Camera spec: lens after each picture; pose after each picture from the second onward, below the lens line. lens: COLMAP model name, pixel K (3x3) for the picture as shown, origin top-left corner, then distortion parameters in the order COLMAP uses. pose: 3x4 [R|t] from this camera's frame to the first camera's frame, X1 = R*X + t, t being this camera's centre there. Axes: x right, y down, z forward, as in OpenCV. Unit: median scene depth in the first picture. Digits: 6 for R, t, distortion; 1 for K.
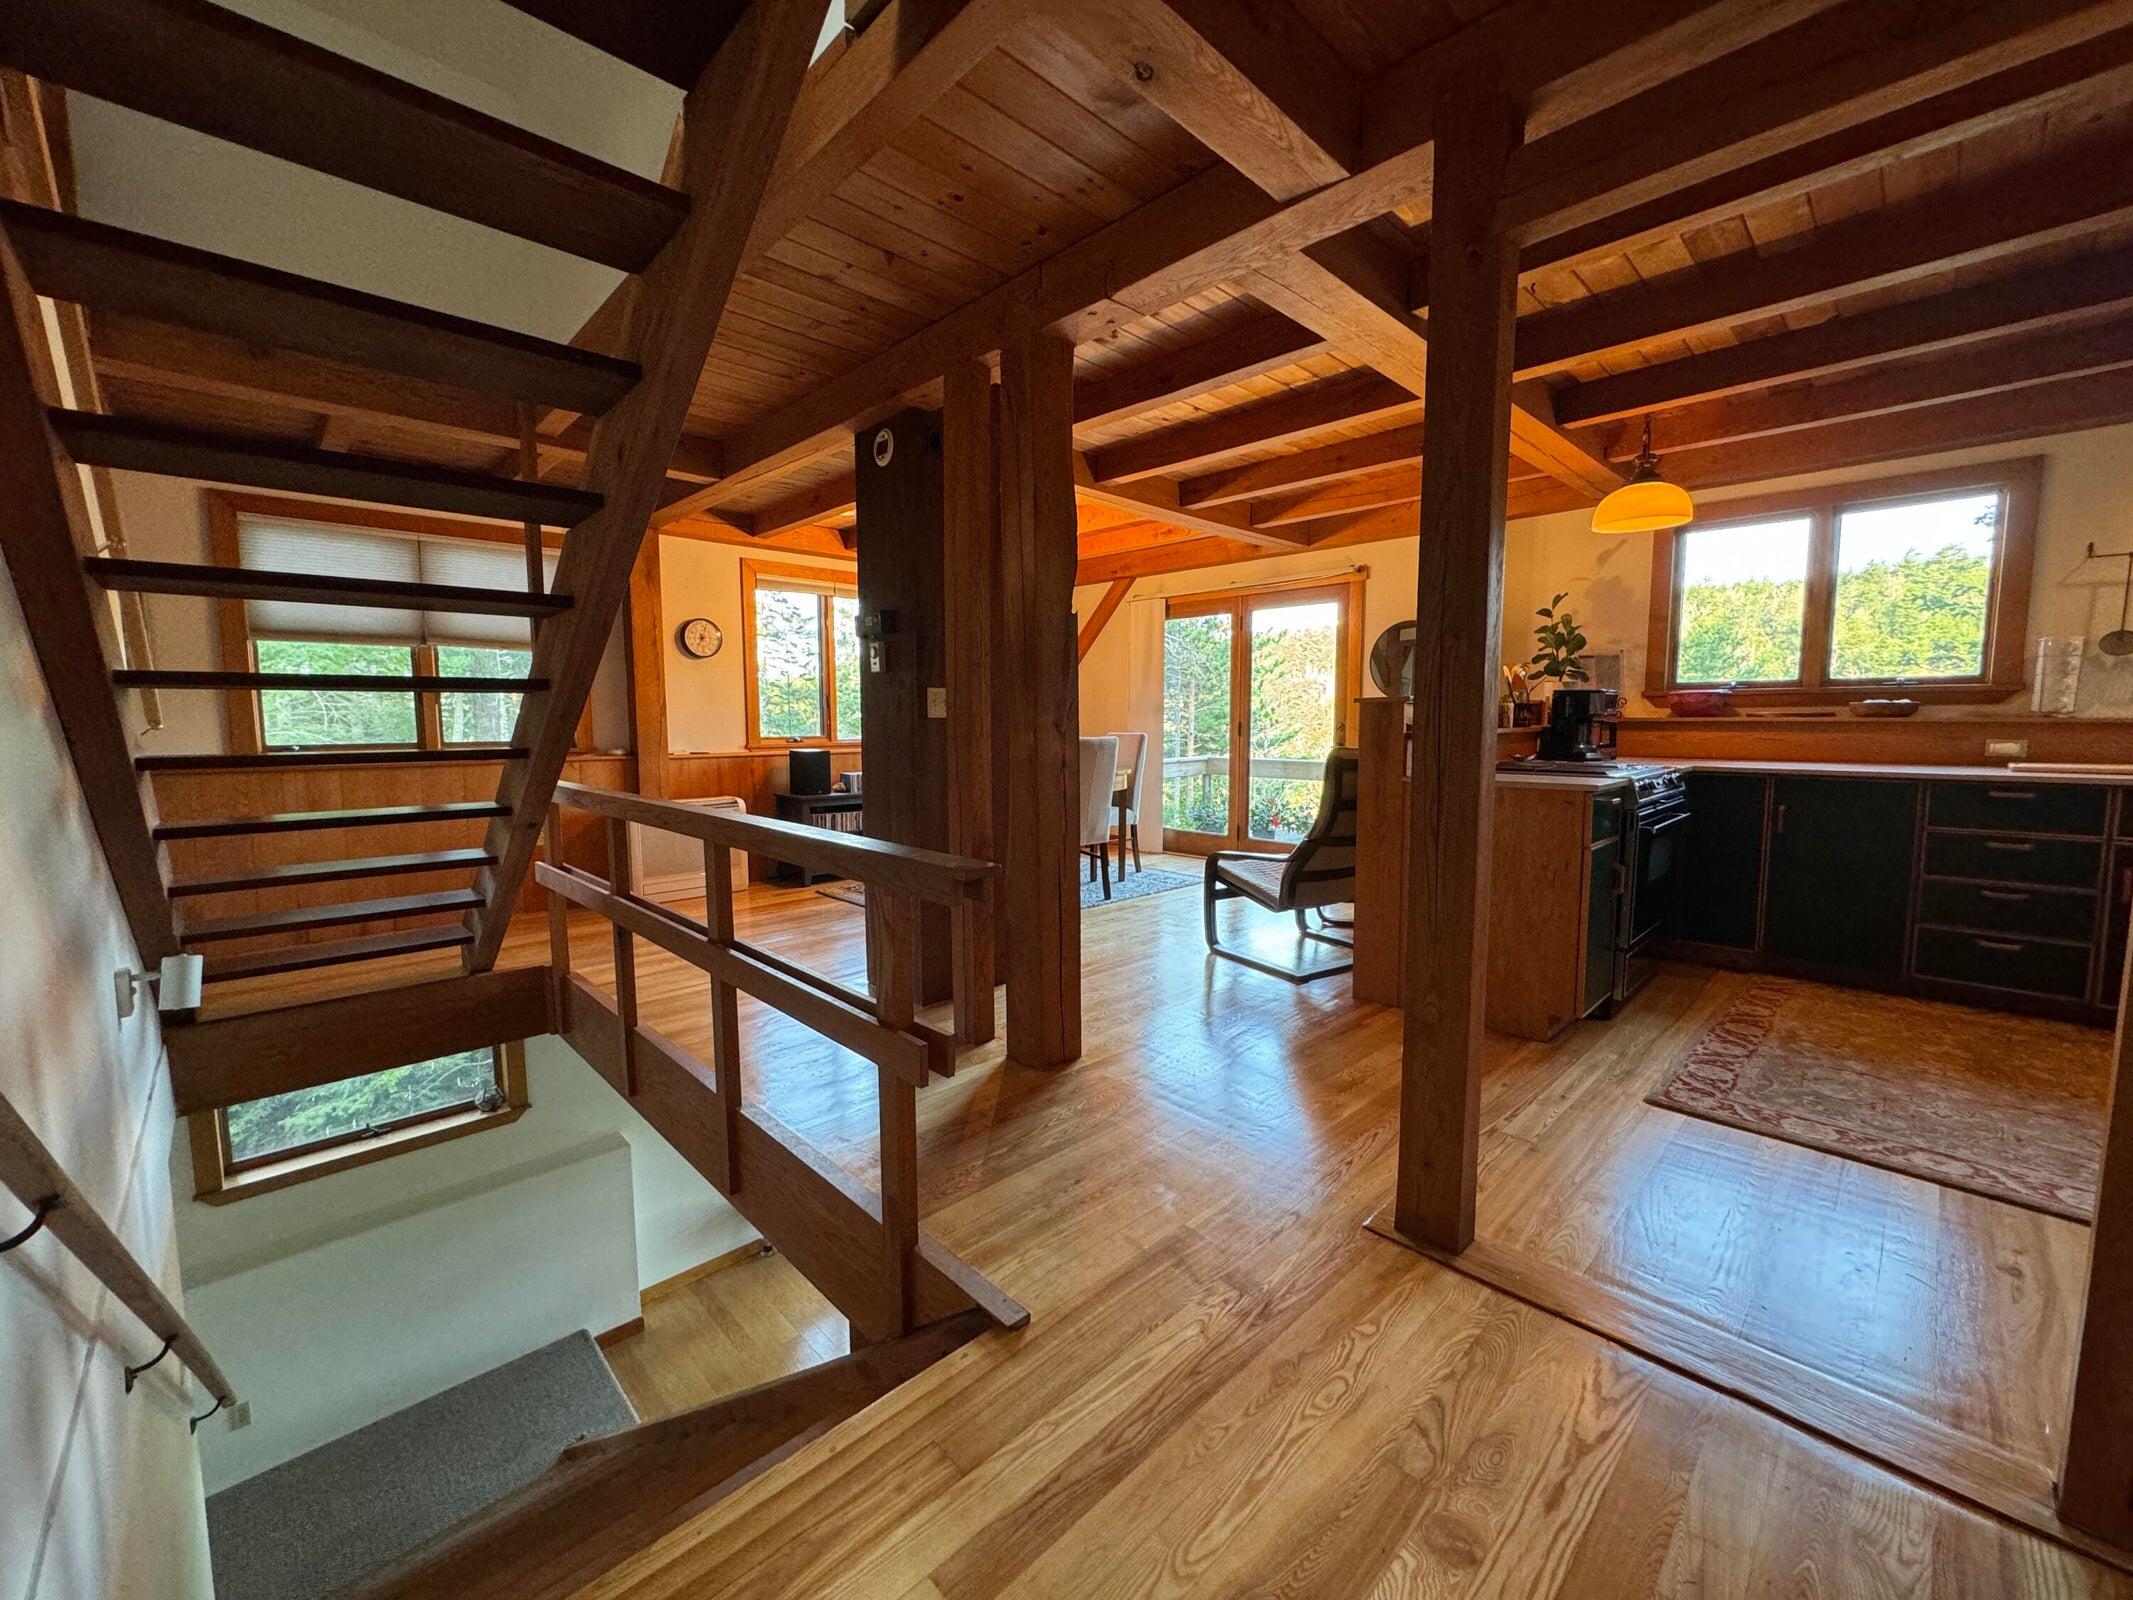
lens RADIAL K [[851.2, 0, 1068.0], [0, 851.2, 797.5], [0, 0, 1]] dist [-0.001653, -0.000453]
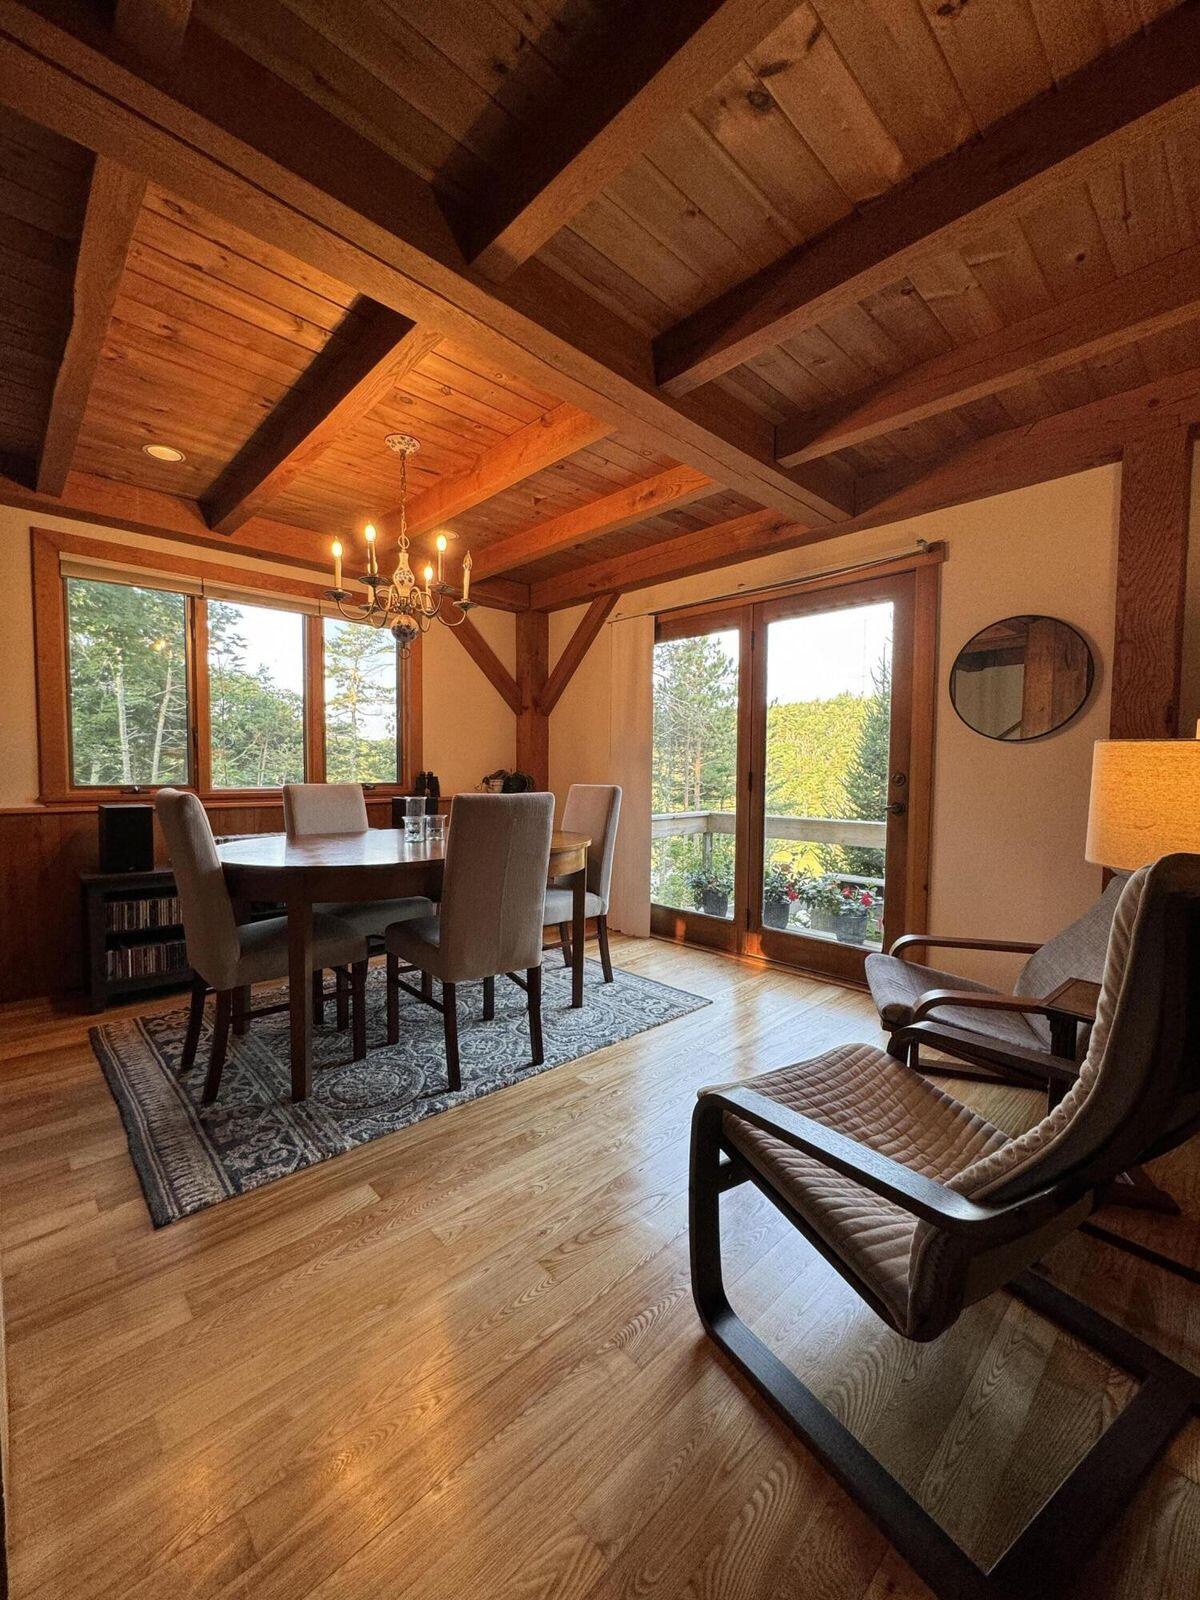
lens RADIAL K [[638.5, 0, 600.9], [0, 638.5, 793.2], [0, 0, 1]] dist [-0.001653, -0.000453]
pose [[0.999907, 0.009704, -0.009630, 0.141574], [-0.010241, 0.998298, -0.057419, -0.067800], [0.009056, 0.057512, 0.998304, 0.822795]]
